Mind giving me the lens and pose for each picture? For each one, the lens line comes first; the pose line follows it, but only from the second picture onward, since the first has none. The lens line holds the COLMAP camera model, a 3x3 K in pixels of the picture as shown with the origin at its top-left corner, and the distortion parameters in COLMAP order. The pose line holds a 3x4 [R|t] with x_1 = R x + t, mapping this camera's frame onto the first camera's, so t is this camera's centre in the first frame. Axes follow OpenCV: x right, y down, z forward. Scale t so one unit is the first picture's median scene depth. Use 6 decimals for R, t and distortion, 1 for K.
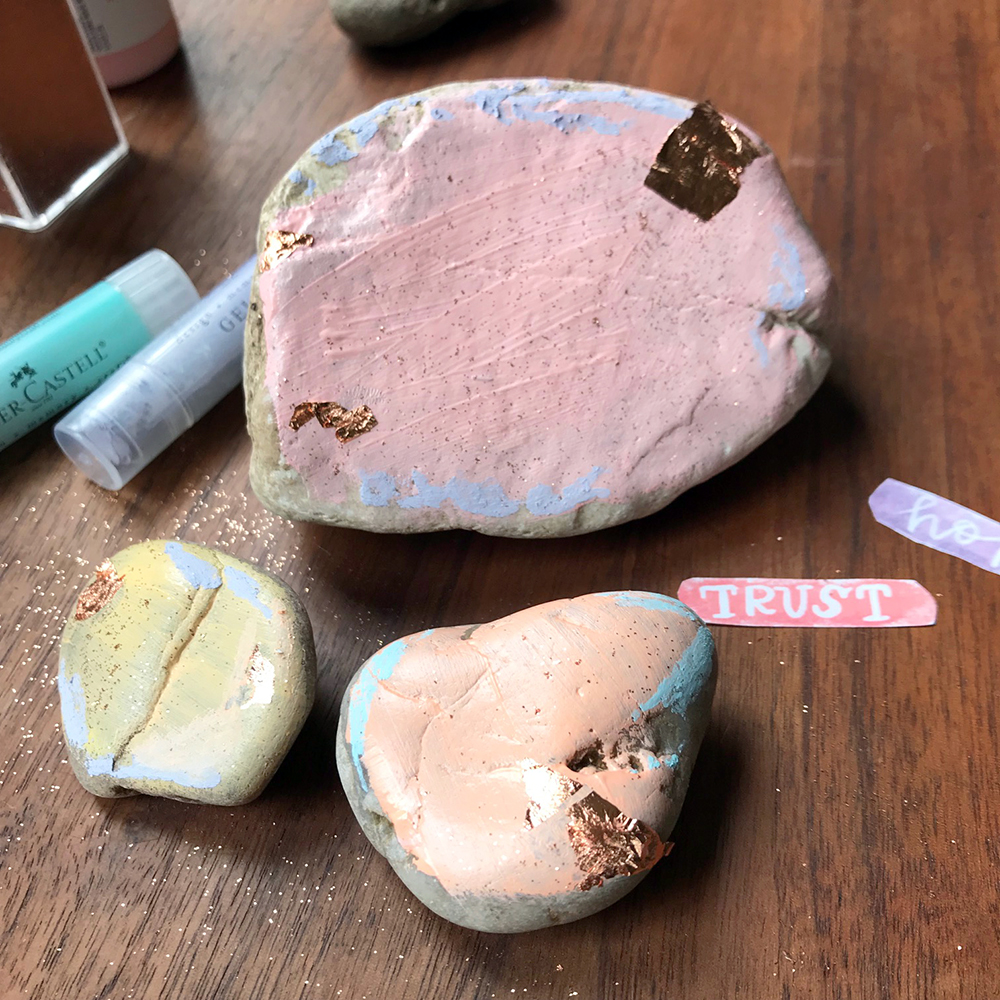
lens RADIAL K [[1117.4, 0, 503.6], [0, 1117.4, 481.4], [0, 0, 1]] dist [0.154573, -0.667194]
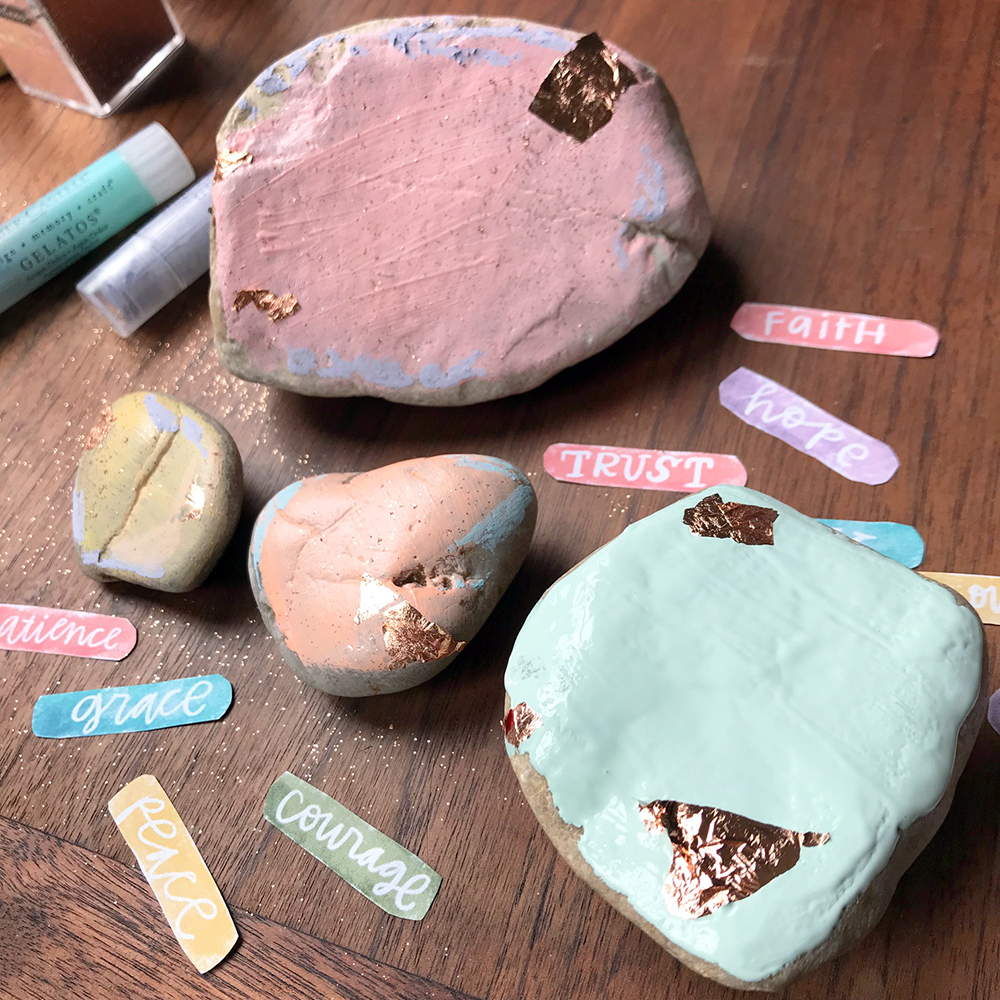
lens RADIAL K [[1117.4, 0, 503.6], [0, 1117.4, 481.4], [0, 0, 1]] dist [0.154573, -0.667194]
pose [[0.985790, 0.062036, -0.156106, 0.313166], [-0.036958, 0.986635, 0.158699, -0.067552], [0.163865, -0.150674, 0.974908, -0.217810]]
